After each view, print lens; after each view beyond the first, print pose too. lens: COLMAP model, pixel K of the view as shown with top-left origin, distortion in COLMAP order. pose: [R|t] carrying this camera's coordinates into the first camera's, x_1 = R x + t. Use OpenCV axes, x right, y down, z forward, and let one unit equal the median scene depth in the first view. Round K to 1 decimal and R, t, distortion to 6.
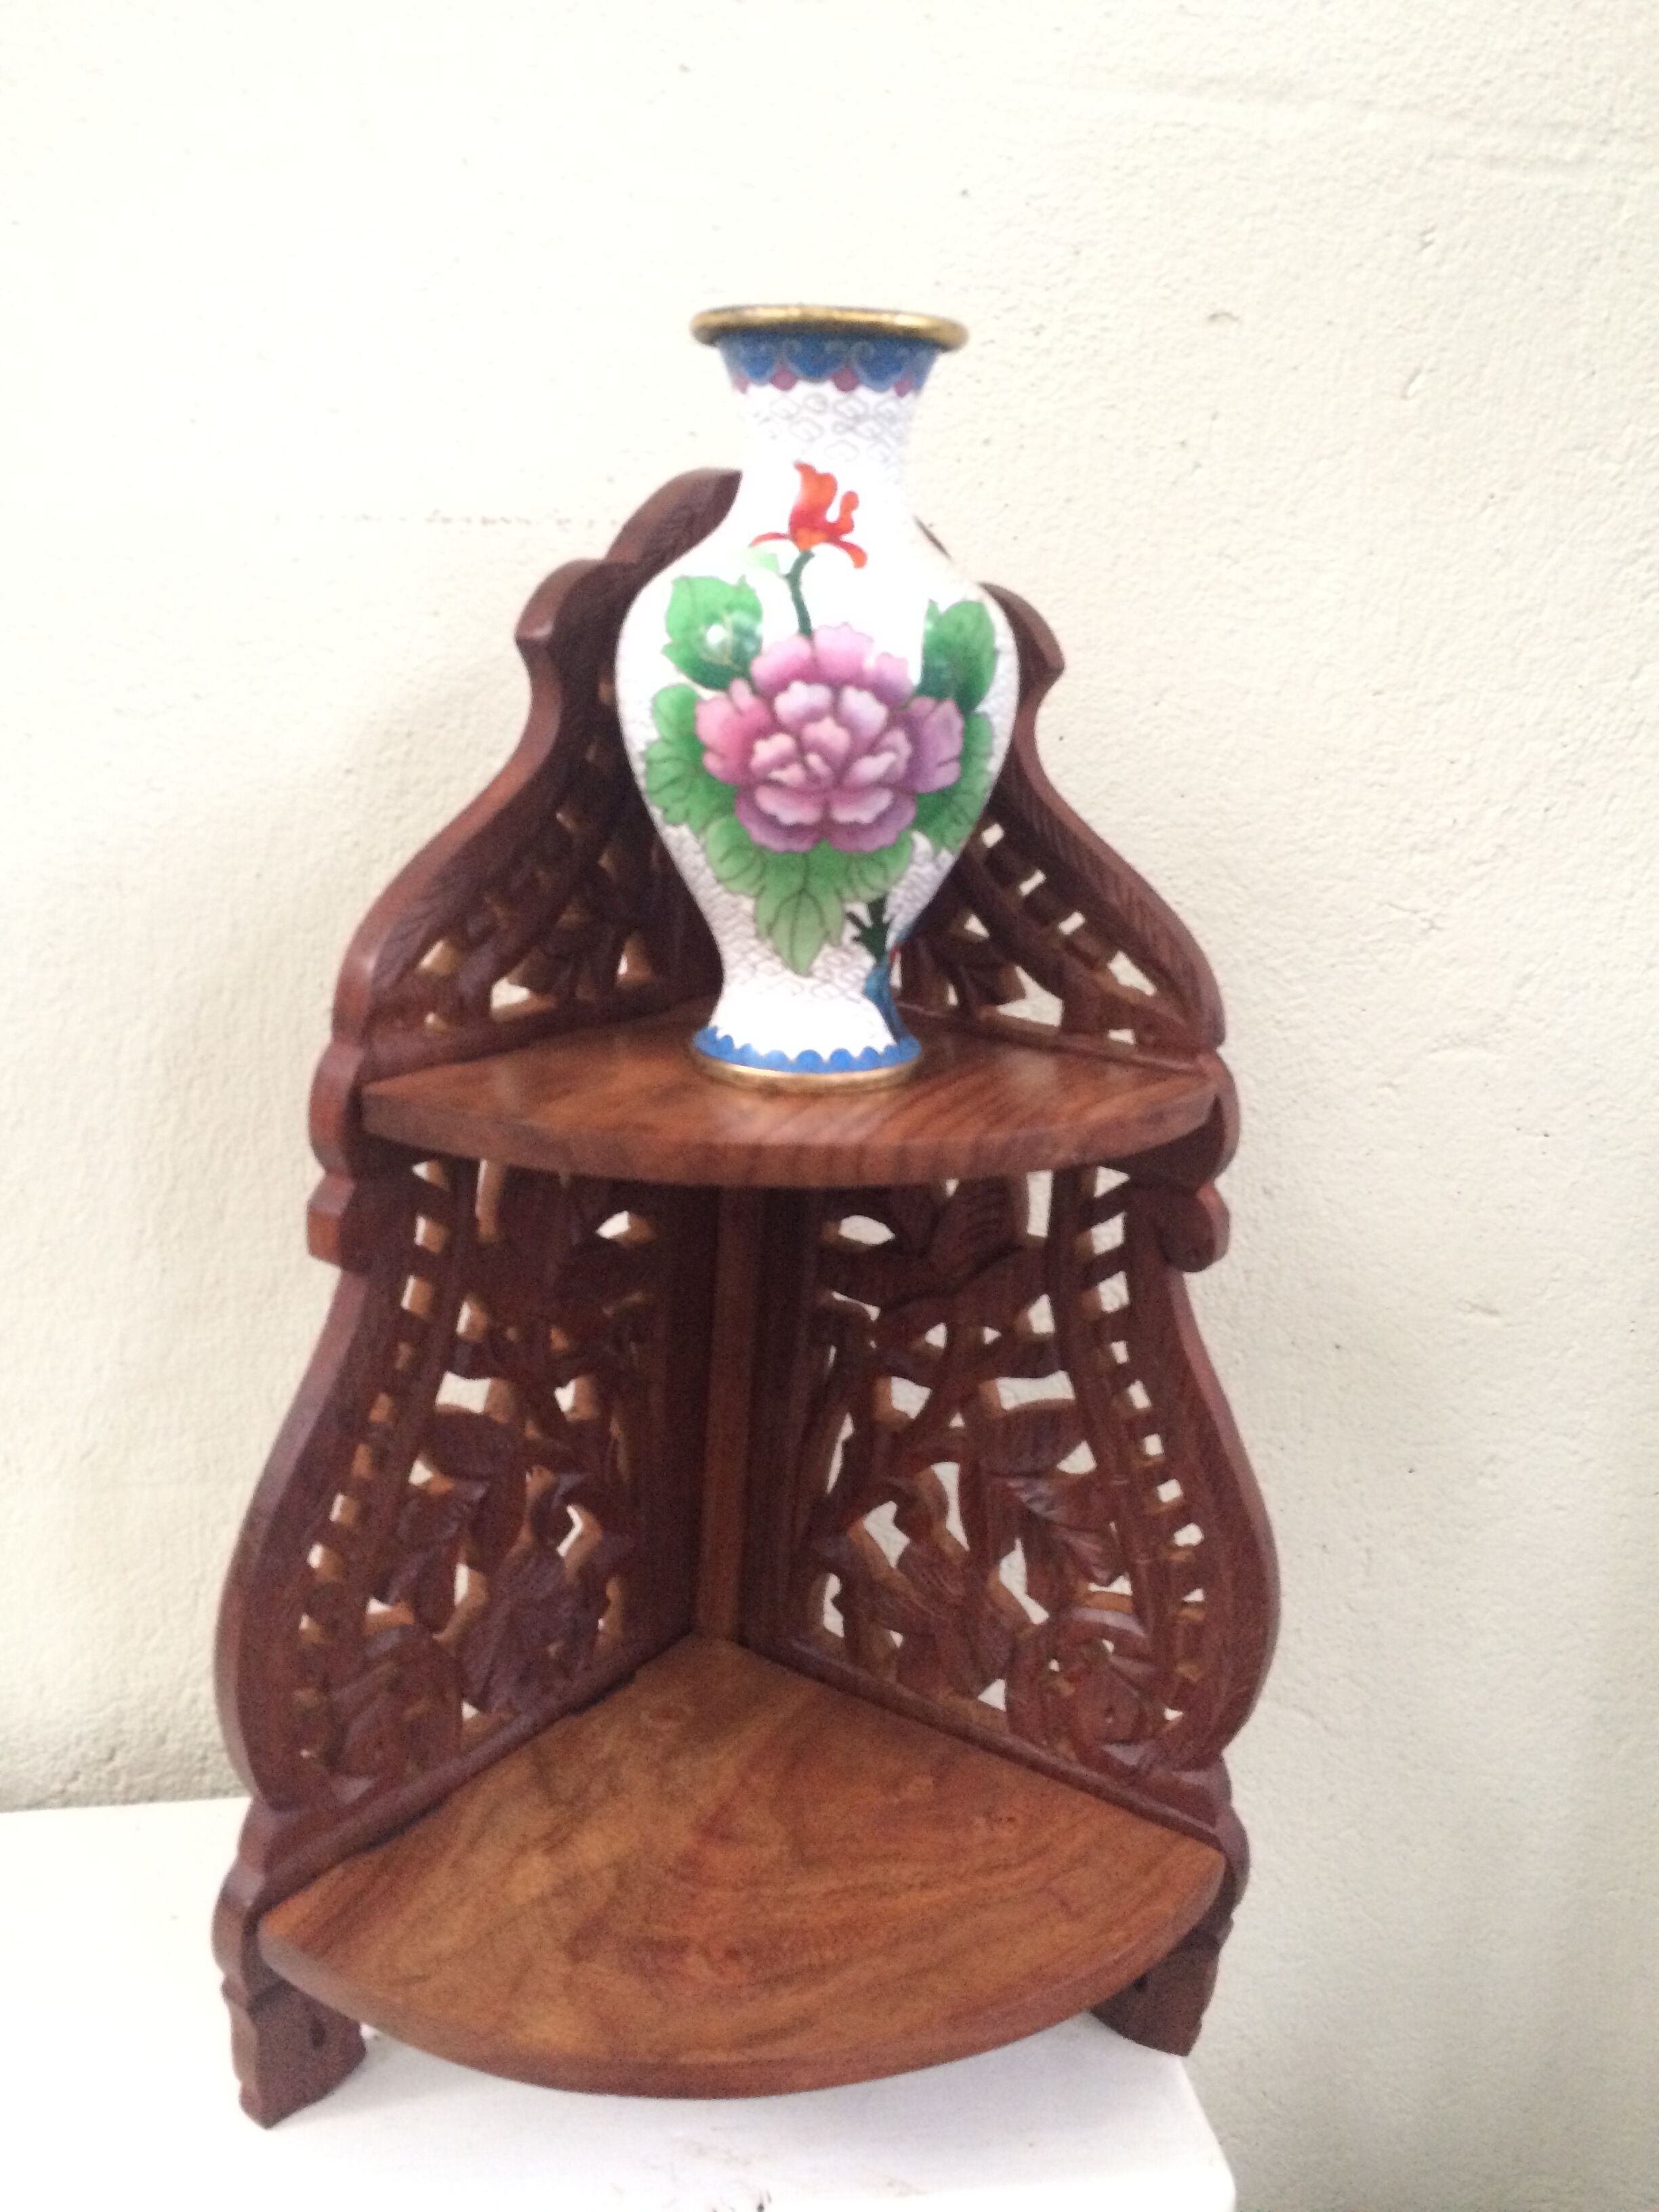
lens RADIAL K [[1854.9, 0, 867.3], [0, 1854.9, 1088.8], [0, 0, 1]] dist [0.094861, -0.138547]
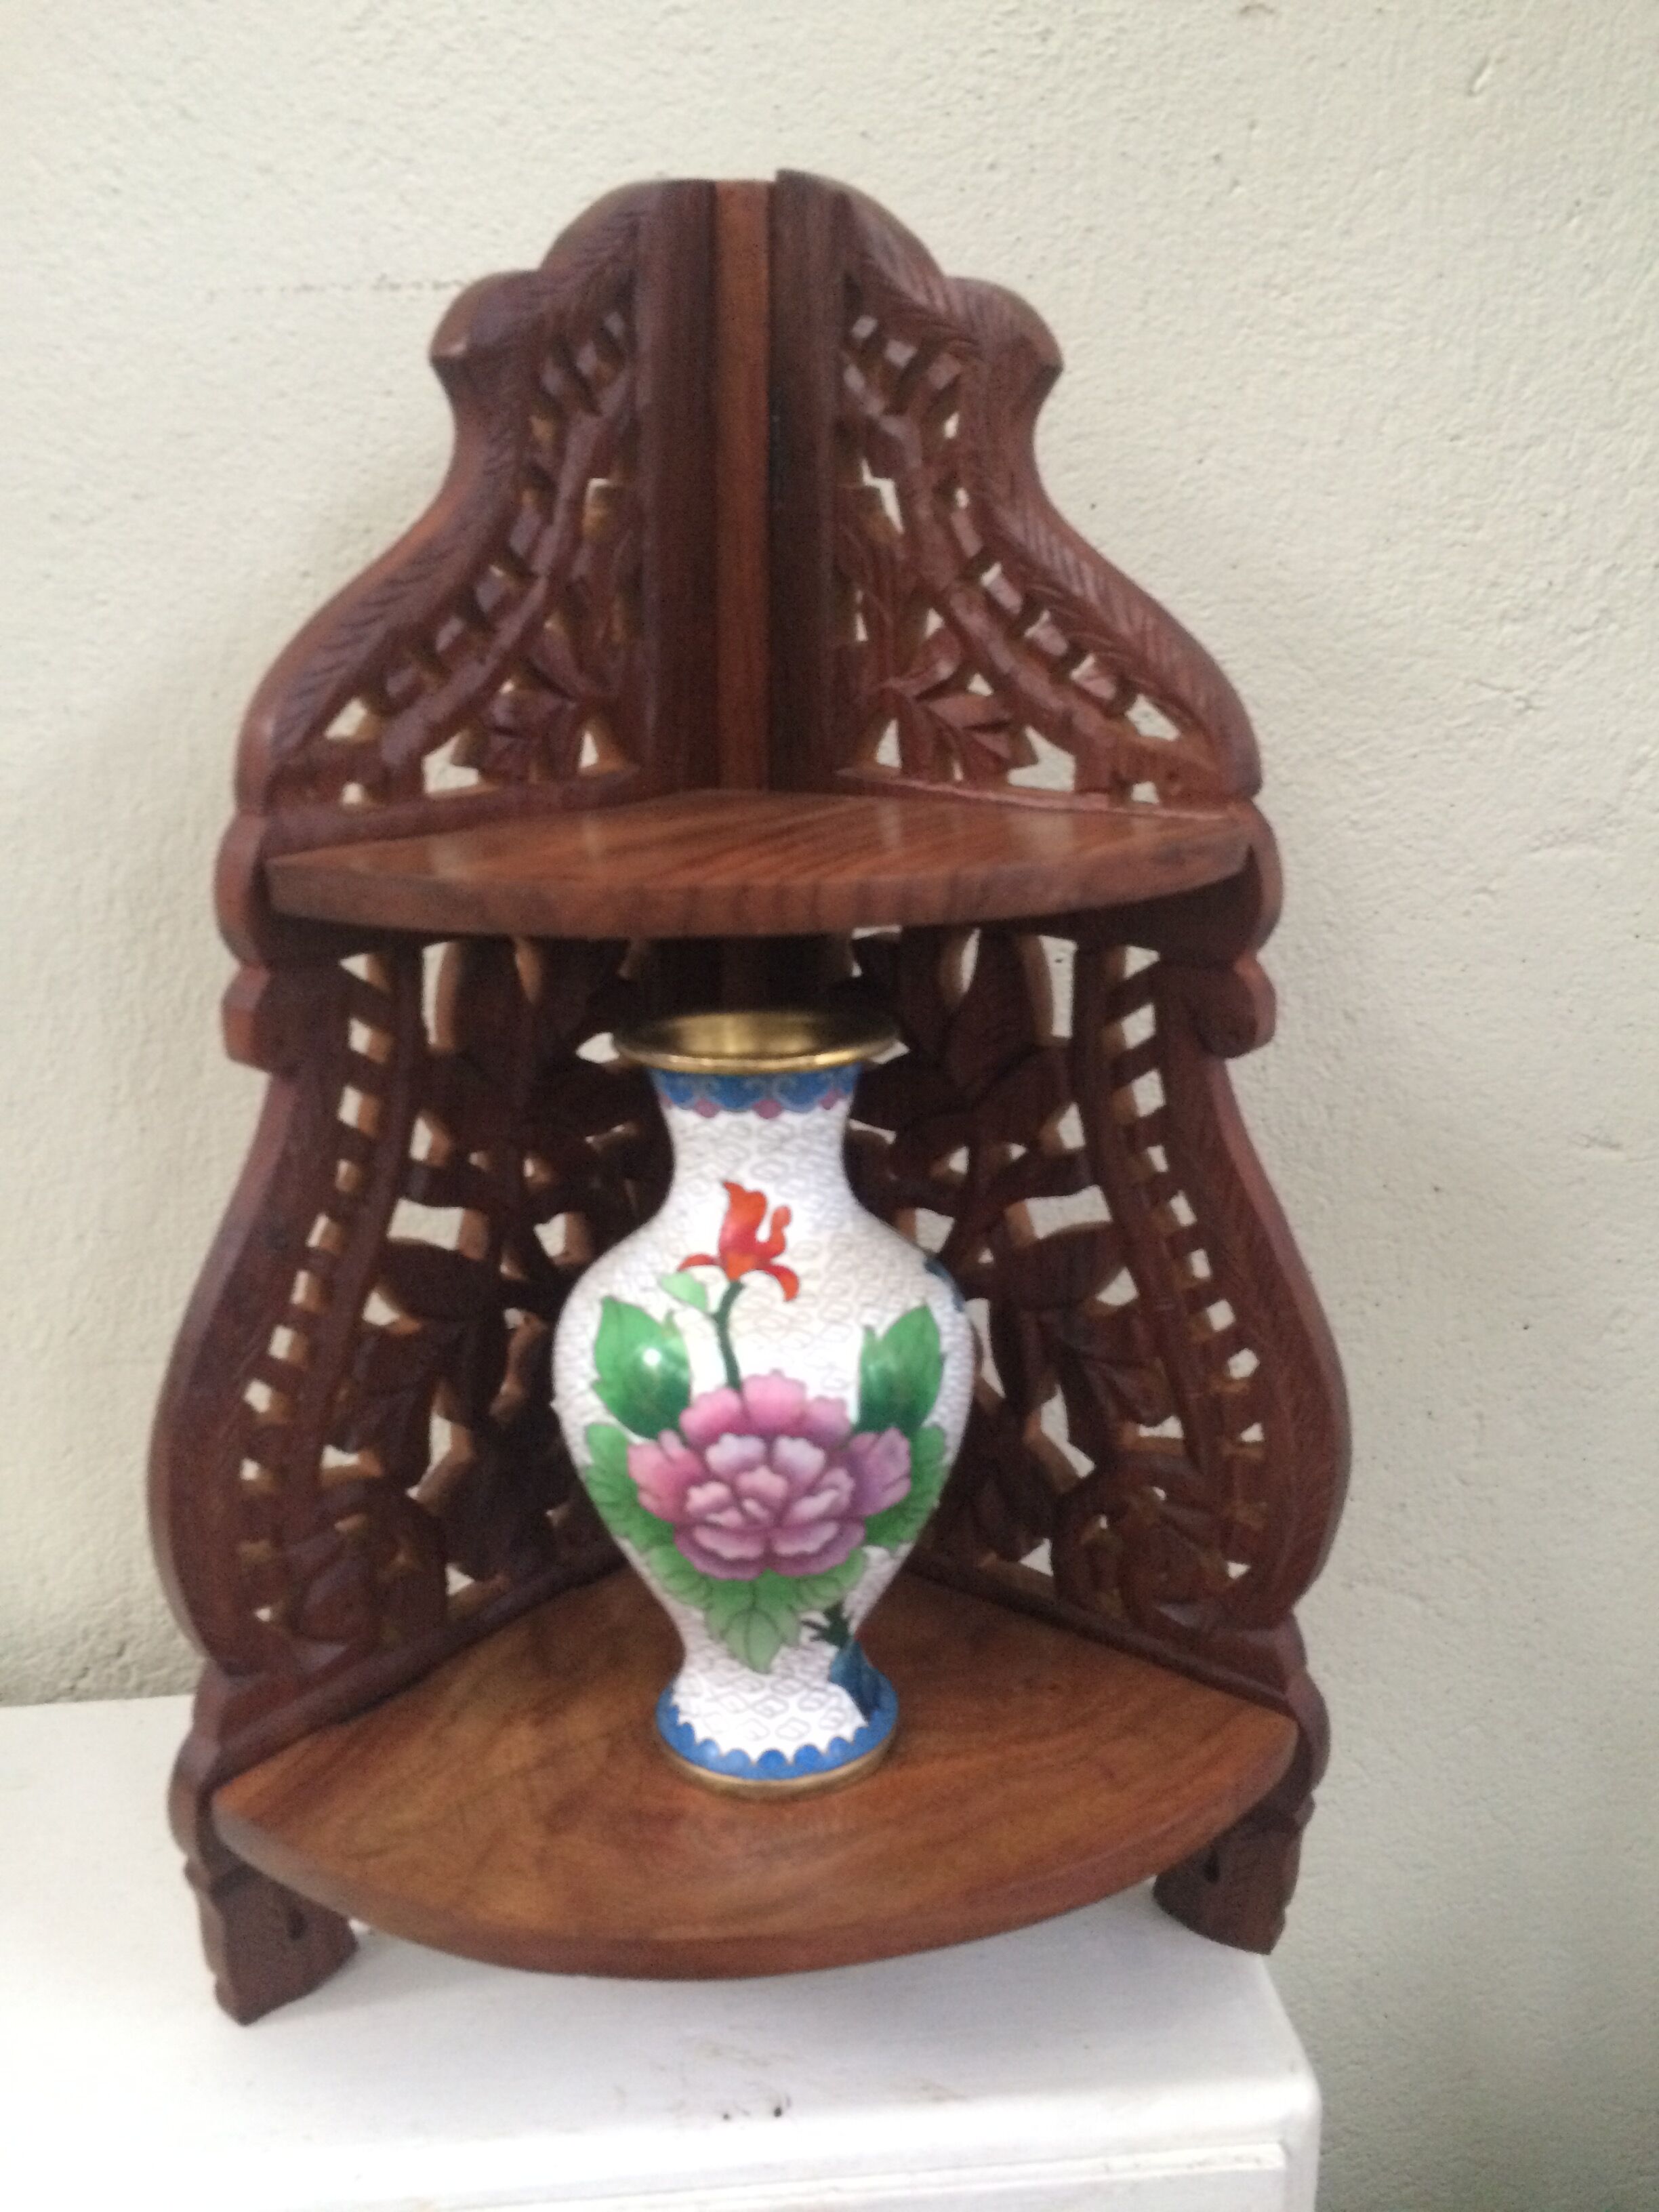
lens RADIAL K [[1858.5, 0, 877.0], [0, 1858.5, 1098.0], [0, 0, 1]] dist [0.093462, -0.141200]
pose [[0.996541, -0.035494, -0.075148, 0.063122], [0.036769, 0.999201, 0.015655, 0.083646], [0.074532, -0.018364, 0.997050, 0.098825]]
